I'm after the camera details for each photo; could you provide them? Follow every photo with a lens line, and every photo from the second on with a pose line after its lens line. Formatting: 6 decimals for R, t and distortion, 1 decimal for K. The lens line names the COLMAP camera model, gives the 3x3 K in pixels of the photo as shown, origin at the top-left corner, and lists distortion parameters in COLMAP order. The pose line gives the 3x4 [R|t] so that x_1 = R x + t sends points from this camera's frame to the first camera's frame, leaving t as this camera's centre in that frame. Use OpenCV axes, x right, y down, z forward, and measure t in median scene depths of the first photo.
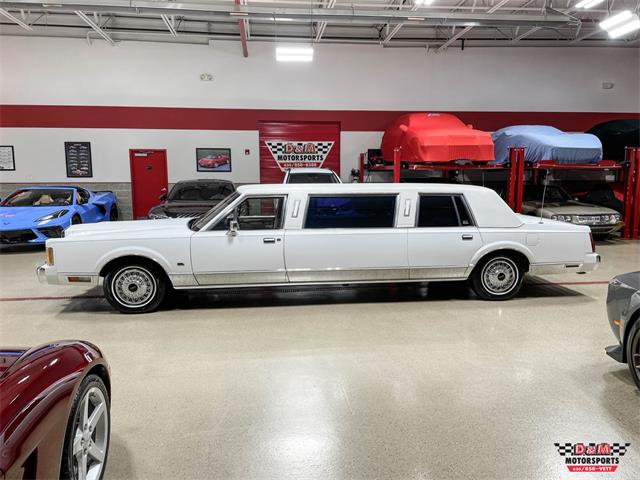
lens RADIAL K [[488.3, 0, 320.0], [0, 488.3, 240.0], [0, 0, 1]] dist [0.083298, -0.113781]
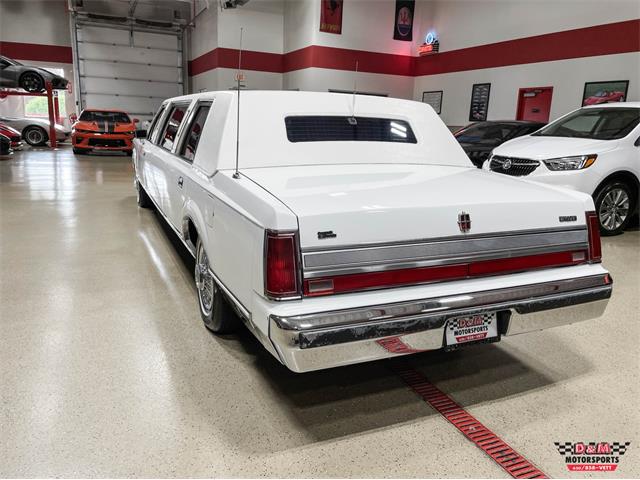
lens RADIAL K [[491.0, 0, 324.2], [0, 491.0, 236.2], [0, 0, 1]] dist [0.077961, -0.102580]
pose [[0.299815, 0.228667, -0.926187, 0.477252], [-0.177306, 0.967290, 0.181420, -0.040793], [0.937376, 0.109826, 0.330552, 0.538639]]
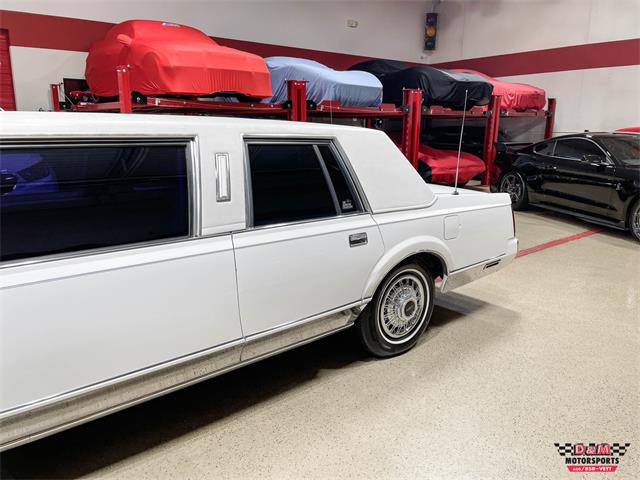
lens RADIAL K [[488.3, 0, 320.0], [0, 488.3, 240.0], [0, 0, 1]] dist [0.083298, -0.113781]
pose [[0.843923, -0.114887, 0.524018, 0.023791], [0.069558, 0.991987, 0.105463, -0.029292], [-0.531935, -0.052553, 0.845153, 0.359010]]
